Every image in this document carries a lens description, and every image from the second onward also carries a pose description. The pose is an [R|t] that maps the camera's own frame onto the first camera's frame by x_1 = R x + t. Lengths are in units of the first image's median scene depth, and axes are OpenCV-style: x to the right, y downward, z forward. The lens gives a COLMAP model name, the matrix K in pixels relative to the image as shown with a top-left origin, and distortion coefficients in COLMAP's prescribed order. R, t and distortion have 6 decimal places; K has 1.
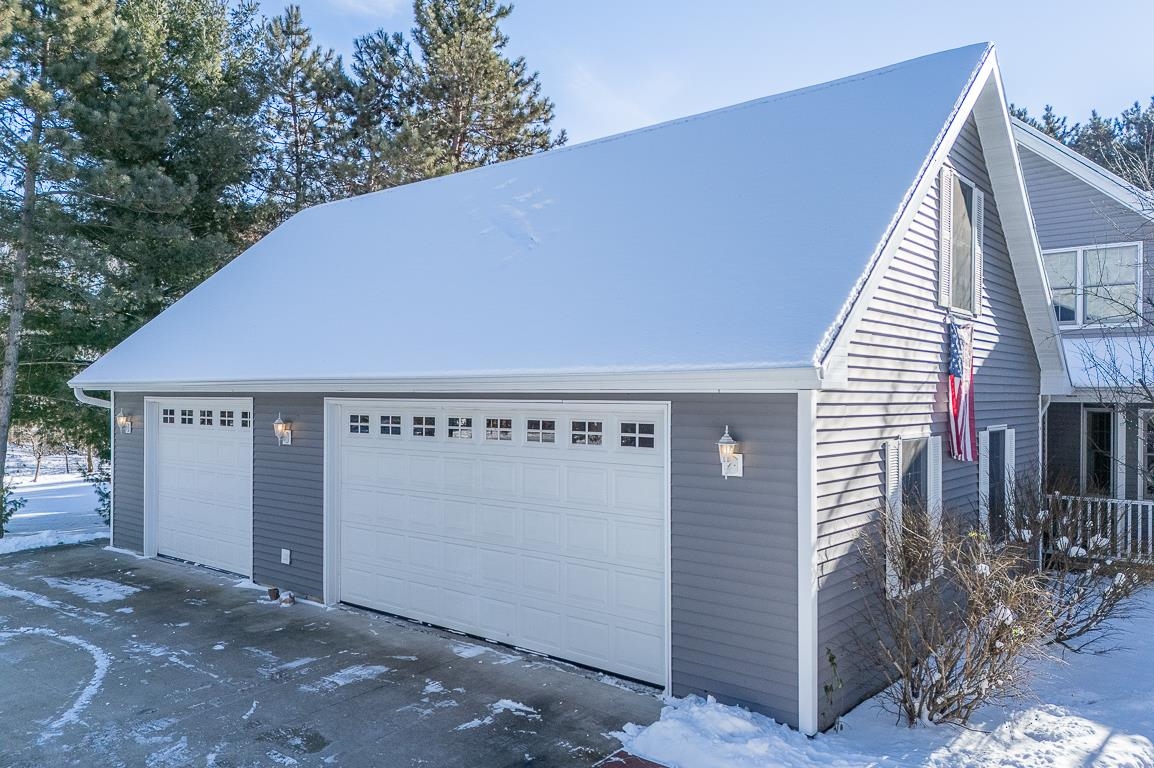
lens RADIAL K [[859.0, 0, 532.5], [0, 859.0, 405.2], [0, 0, 1]] dist [0.005140, -0.000042]
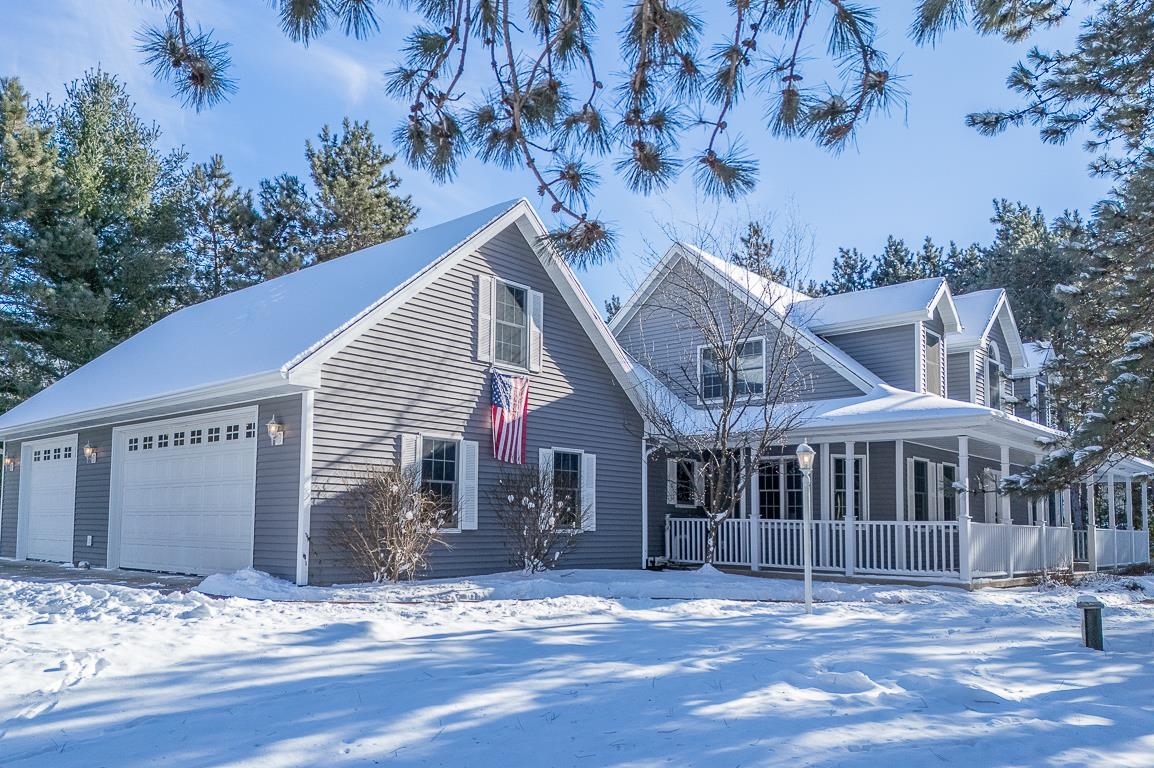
lens RADIAL K [[897.8, 0, 575.1], [0, 897.8, 460.7], [0, 0, 1]] dist [-0.004739, 0.006905]
pose [[0.999990, 0.003482, -0.002651, 0.453563], [-0.003702, 0.996102, -0.088134, 0.147727], [0.002334, 0.088143, 0.996105, -0.433727]]
